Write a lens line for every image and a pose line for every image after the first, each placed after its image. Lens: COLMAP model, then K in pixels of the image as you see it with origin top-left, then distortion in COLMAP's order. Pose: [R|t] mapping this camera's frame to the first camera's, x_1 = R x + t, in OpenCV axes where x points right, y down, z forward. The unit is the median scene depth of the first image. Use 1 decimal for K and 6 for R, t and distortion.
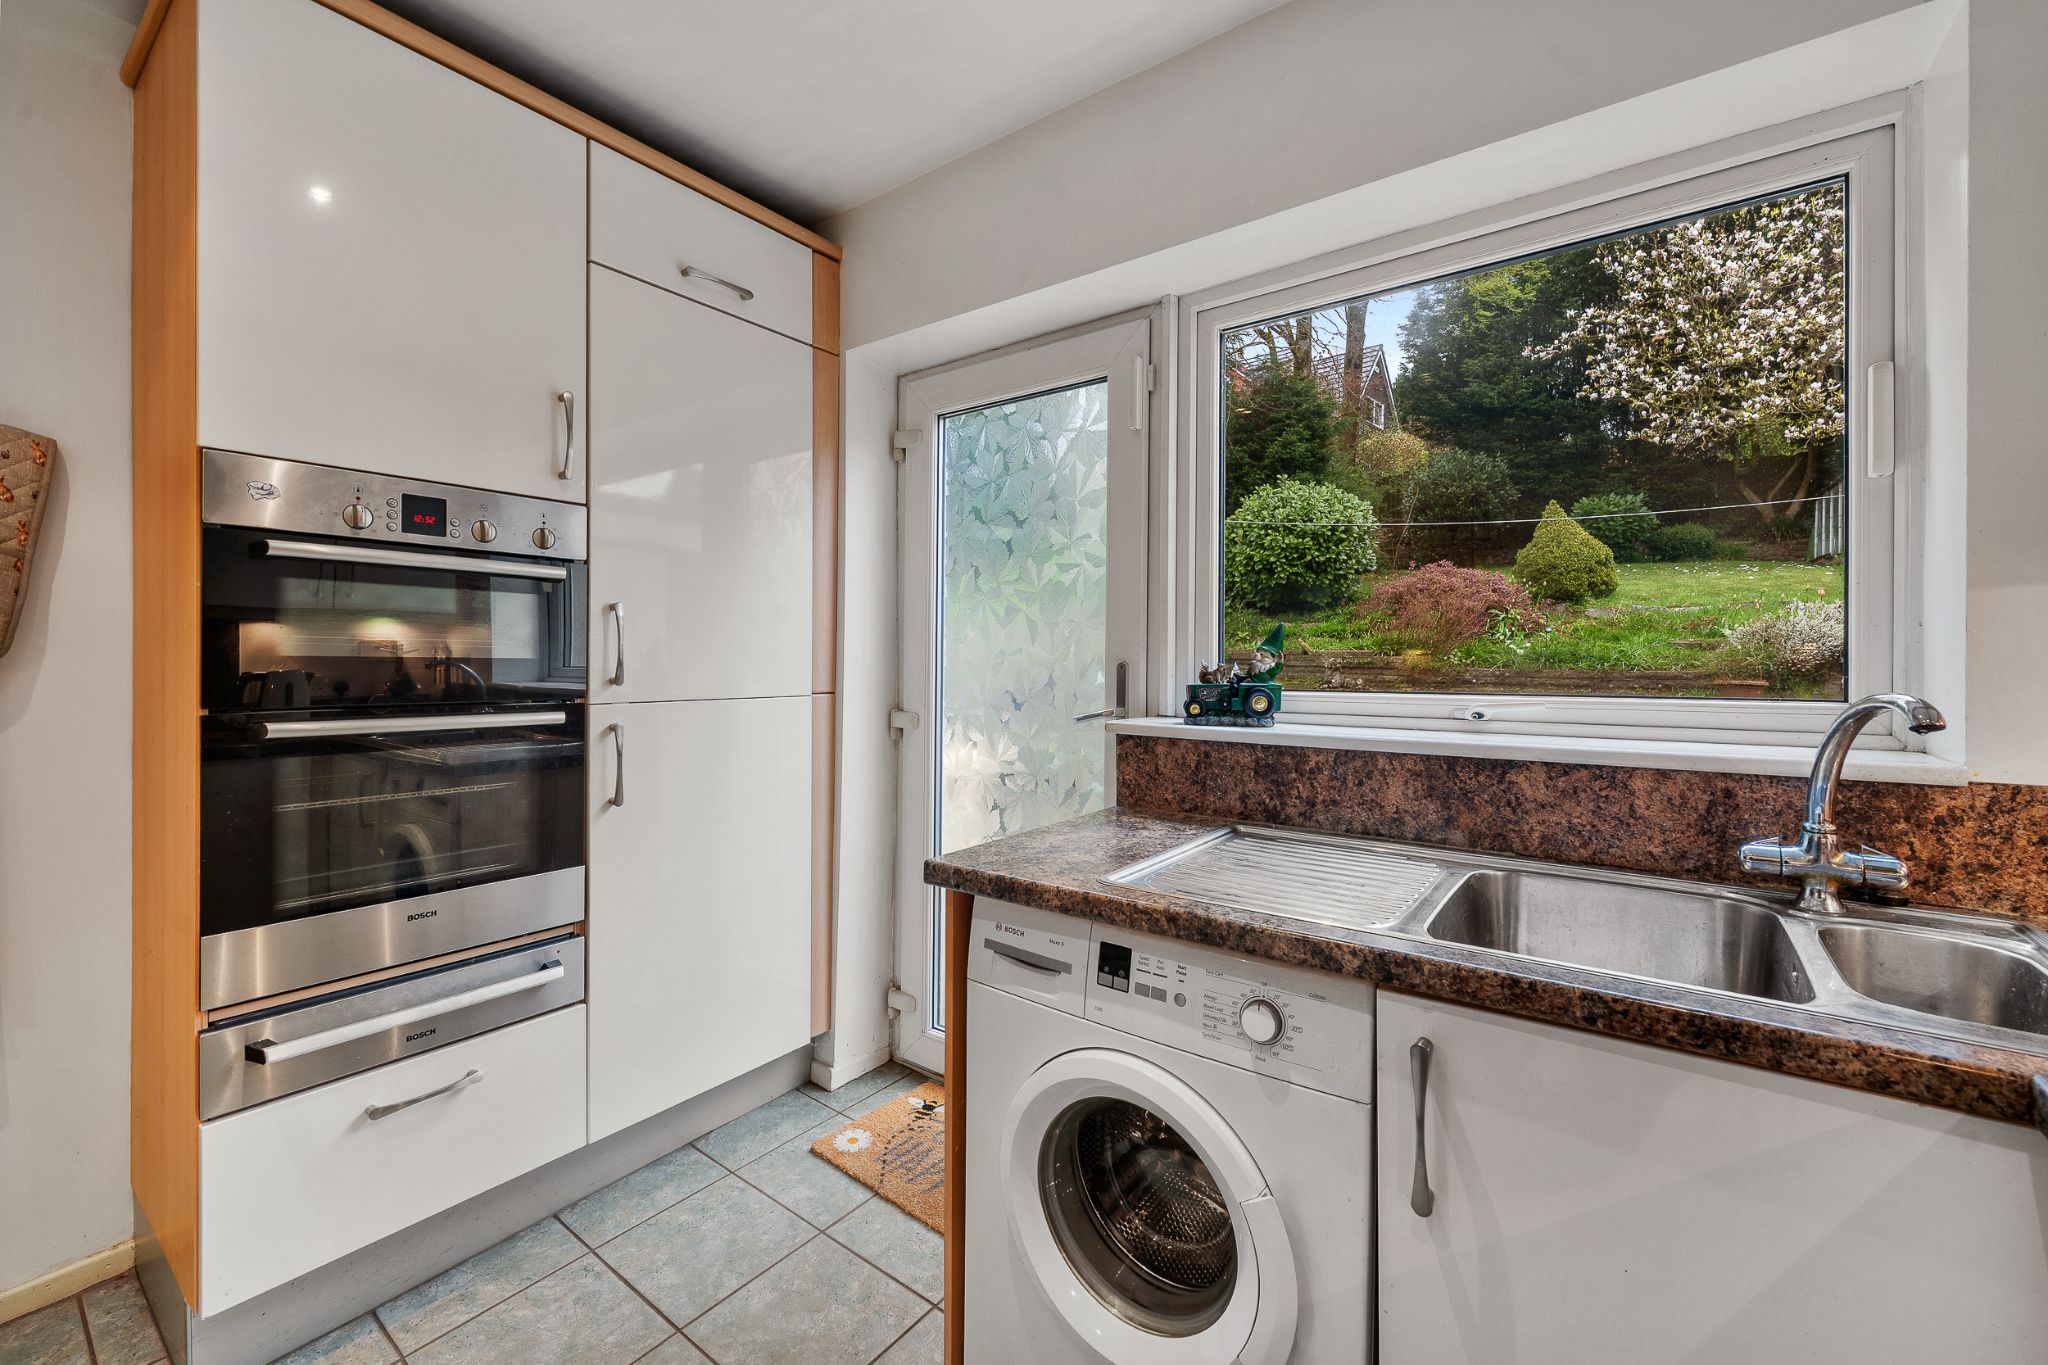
lens RADIAL K [[835.6, 0, 1026.1], [0, 835.6, 670.0], [0, 0, 1]] dist [-0.000826, 0.000429]
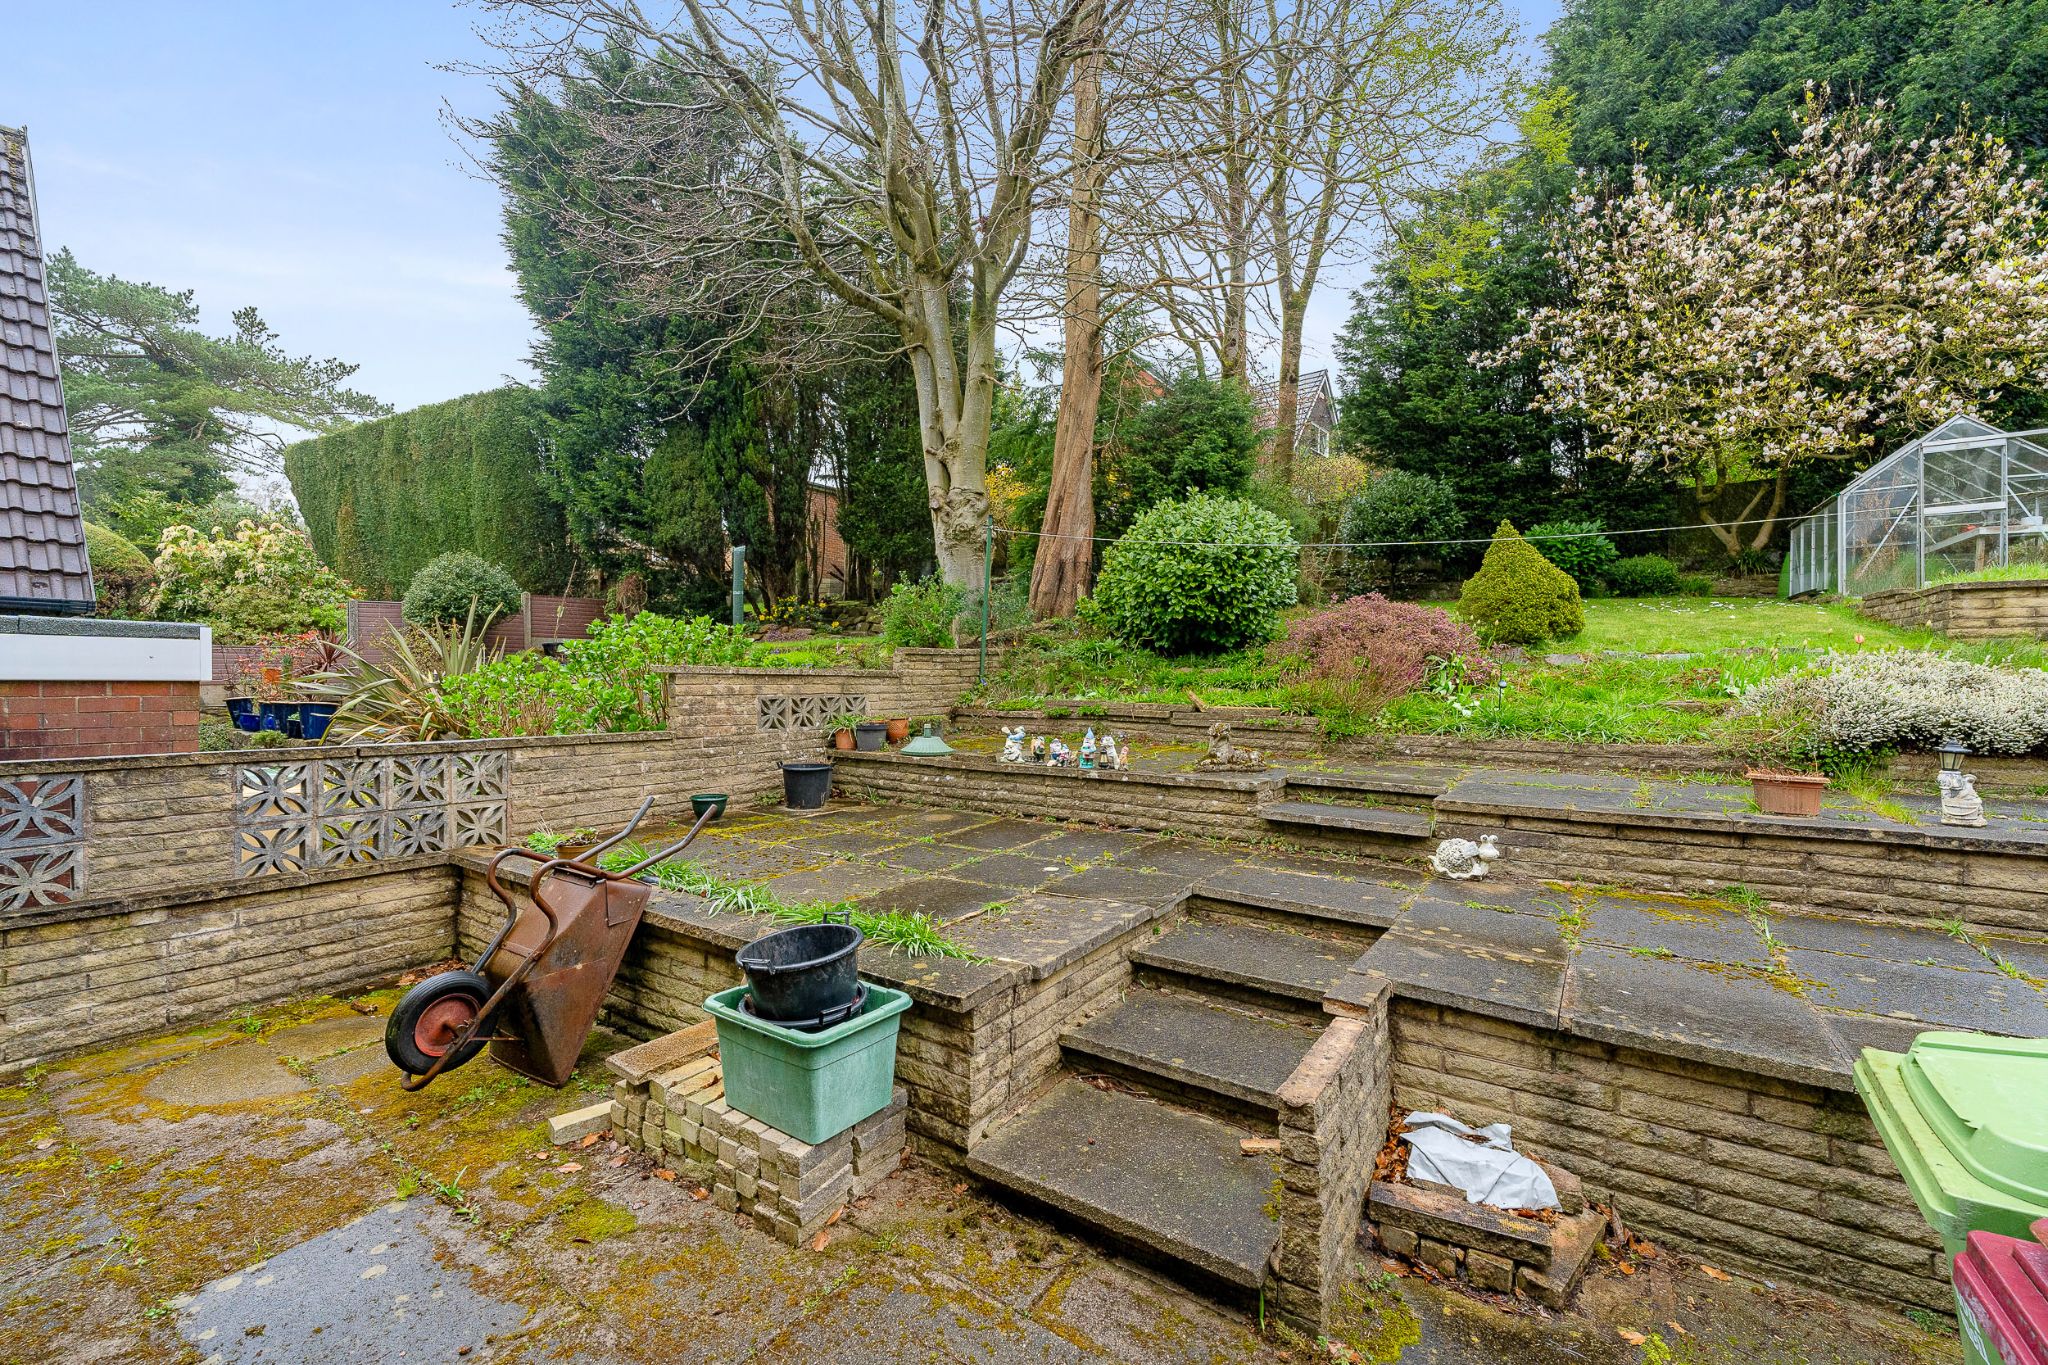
lens RADIAL K [[835.6, 0, 1027.0], [0, 835.6, 688.7], [0, 0, 1]] dist [-0.000826, 0.000429]
pose [[0.998773, 0.005004, 0.049272, 0.102292], [-0.004362, 0.999904, -0.013127, -0.021346], [-0.049332, 0.012896, 0.998699, 0.172732]]
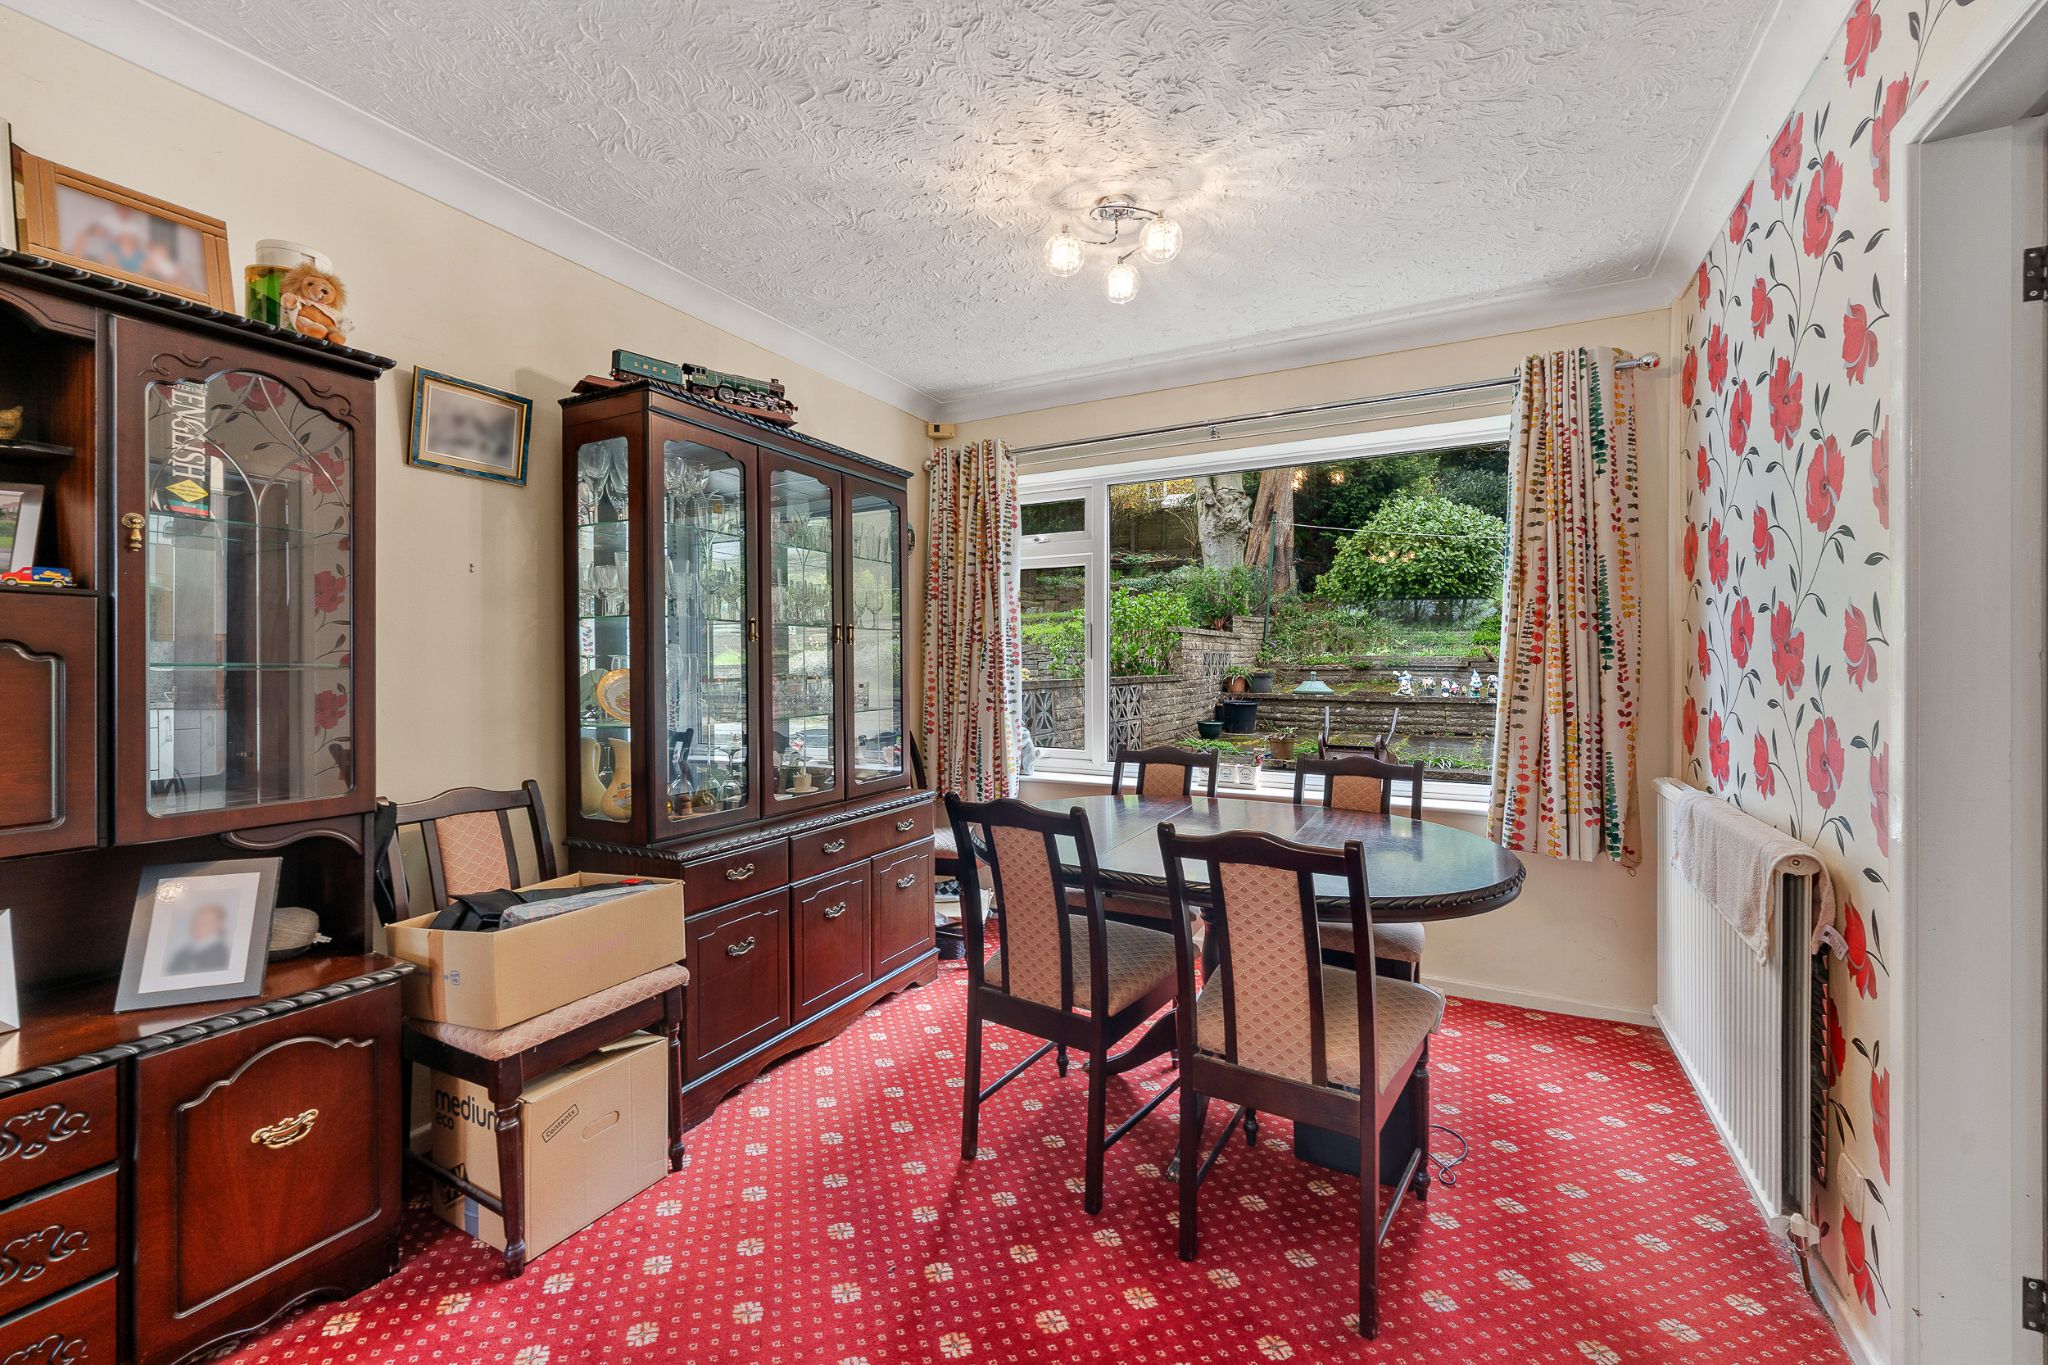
lens RADIAL K [[835.6, 0, 1014.7], [0, 835.6, 670.9], [0, 0, 1]] dist [-0.000826, 0.000429]
pose [[0.990693, -0.004486, 0.136039, -0.301654], [0.005400, 0.999965, -0.006350, -0.001961], [-0.136006, 0.007026, 0.990683, 0.025514]]
